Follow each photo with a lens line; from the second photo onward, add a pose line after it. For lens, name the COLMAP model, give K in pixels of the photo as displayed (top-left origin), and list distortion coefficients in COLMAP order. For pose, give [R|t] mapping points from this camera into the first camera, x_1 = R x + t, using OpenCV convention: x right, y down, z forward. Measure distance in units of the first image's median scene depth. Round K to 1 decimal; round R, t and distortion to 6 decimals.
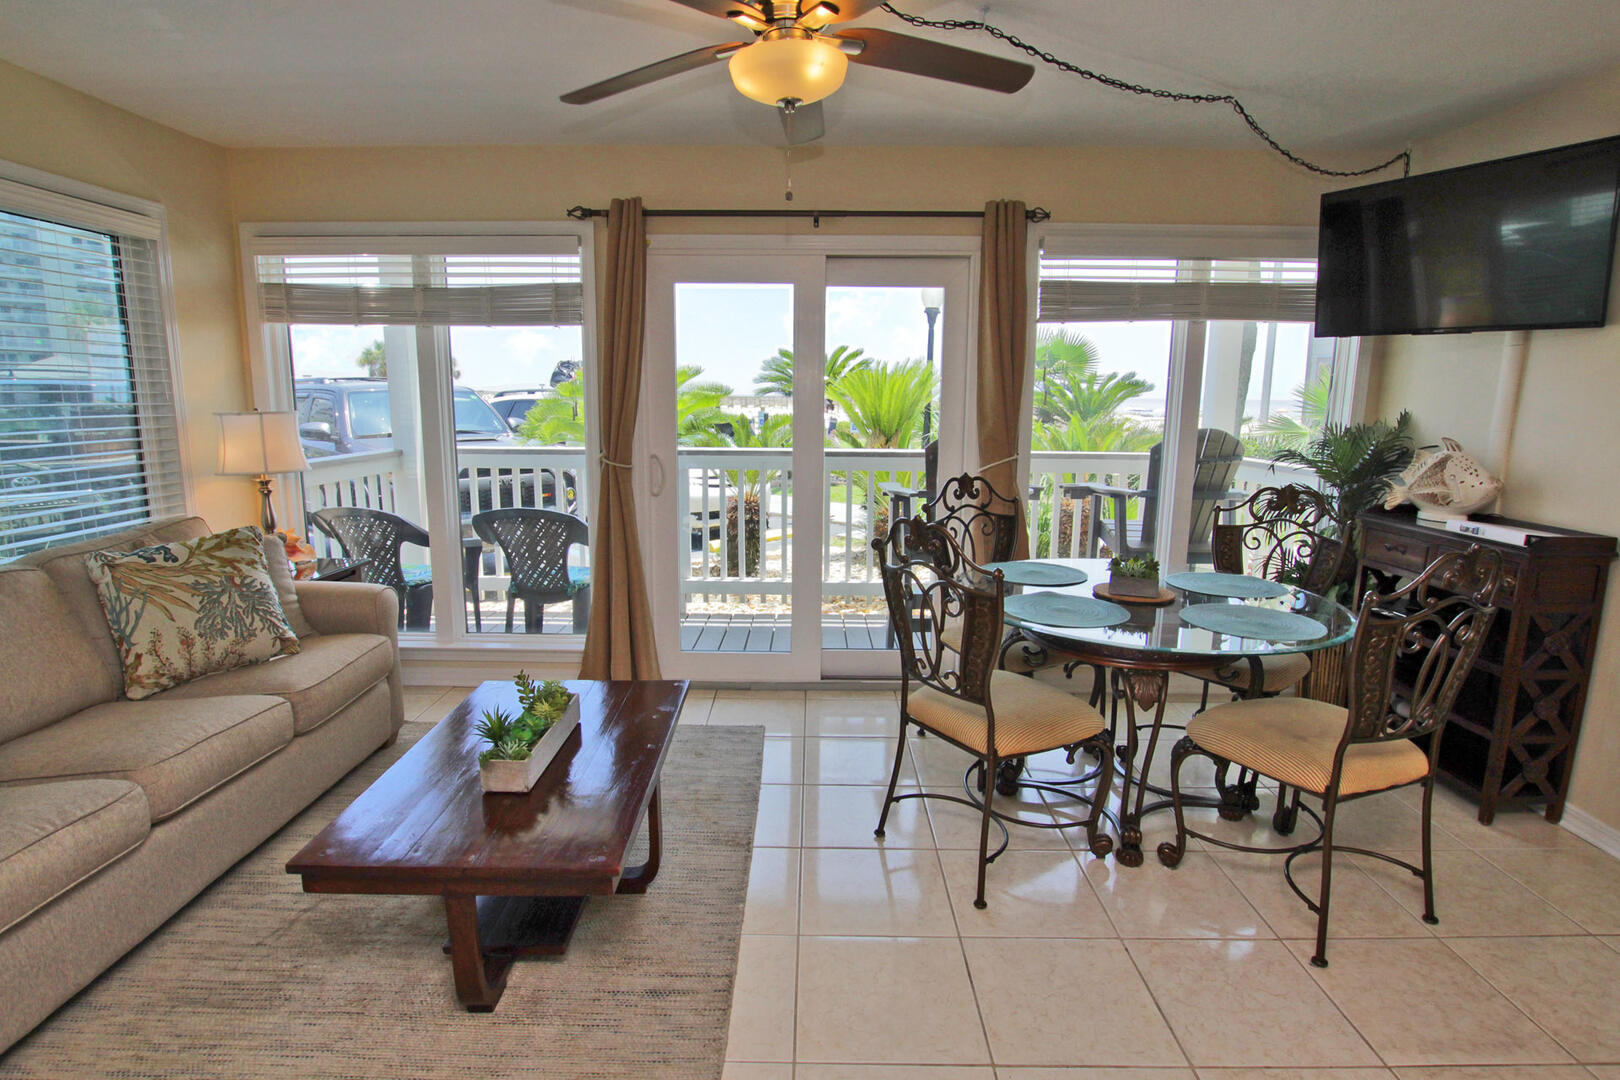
lens RADIAL K [[831.3, 0, 810.0], [0, 831.3, 540.0], [0, 0, 1]] dist [-0.027678, 0.001527]
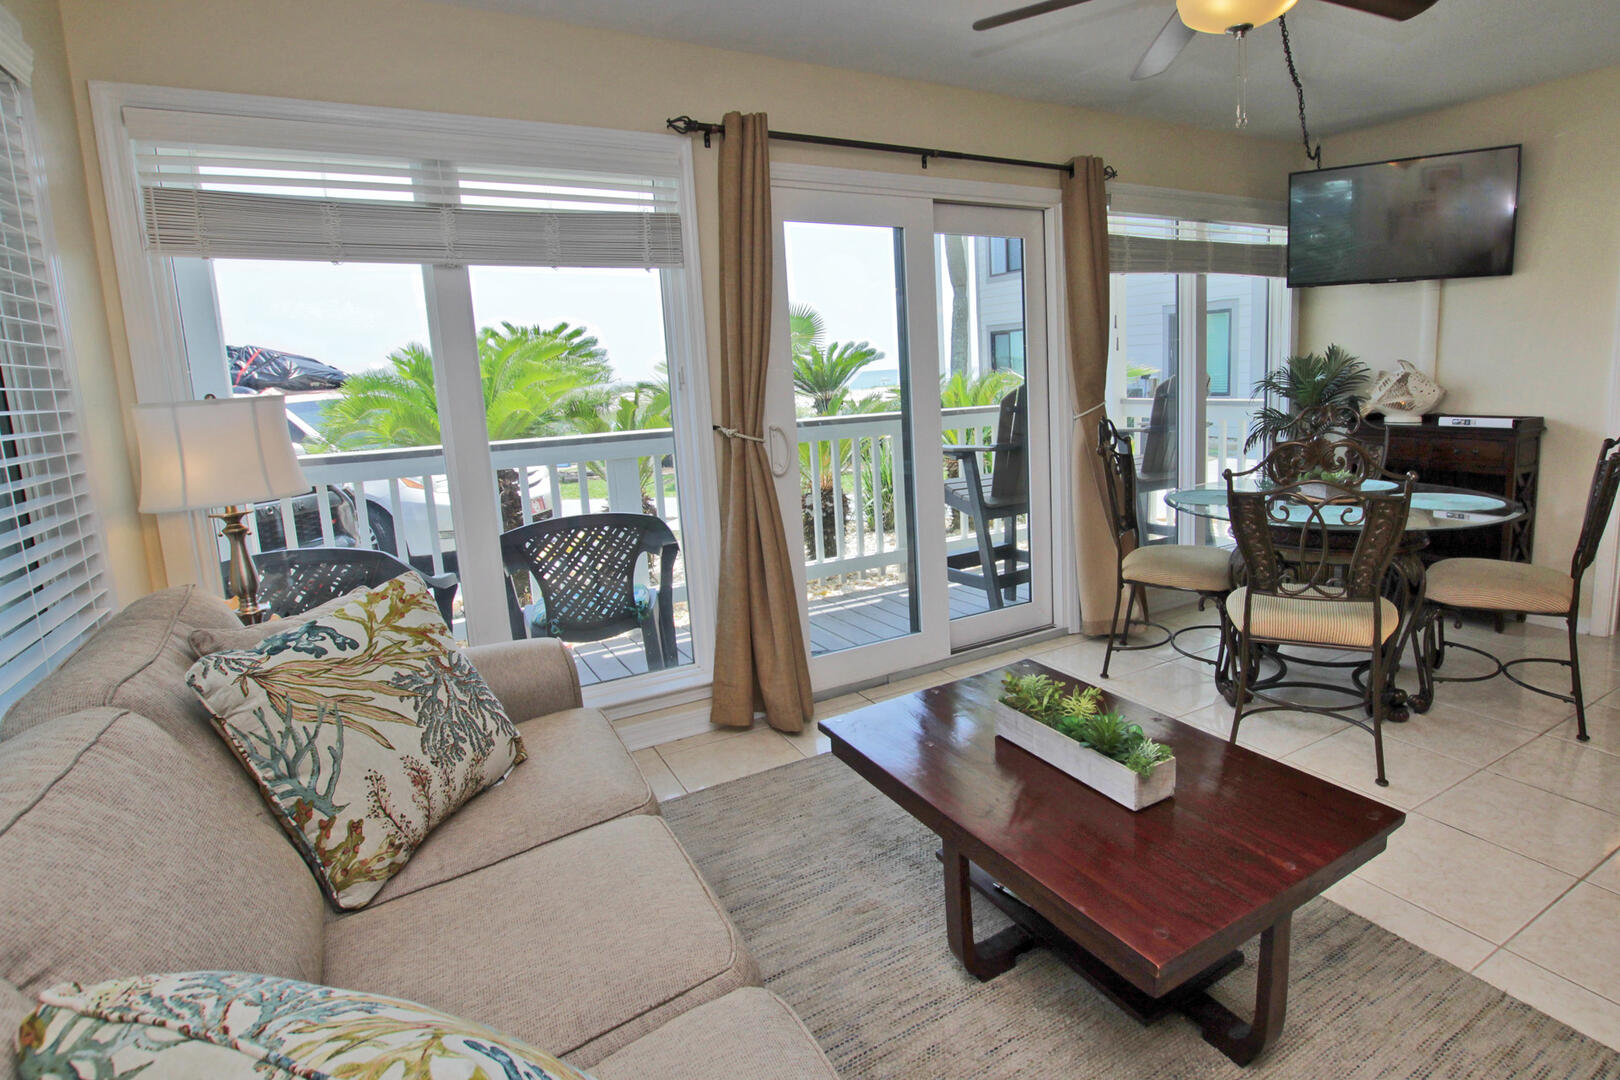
lens RADIAL K [[845.3, 0, 908.7], [0, 845.3, 501.7], [0, 0, 1]] dist [-0.026464, -0.000544]
pose [[0.842649, -0.124749, 0.523813, -0.566109], [0.139994, 0.990096, 0.010591, -0.019500], [-0.519946, 0.064406, 0.851768, 0.233124]]
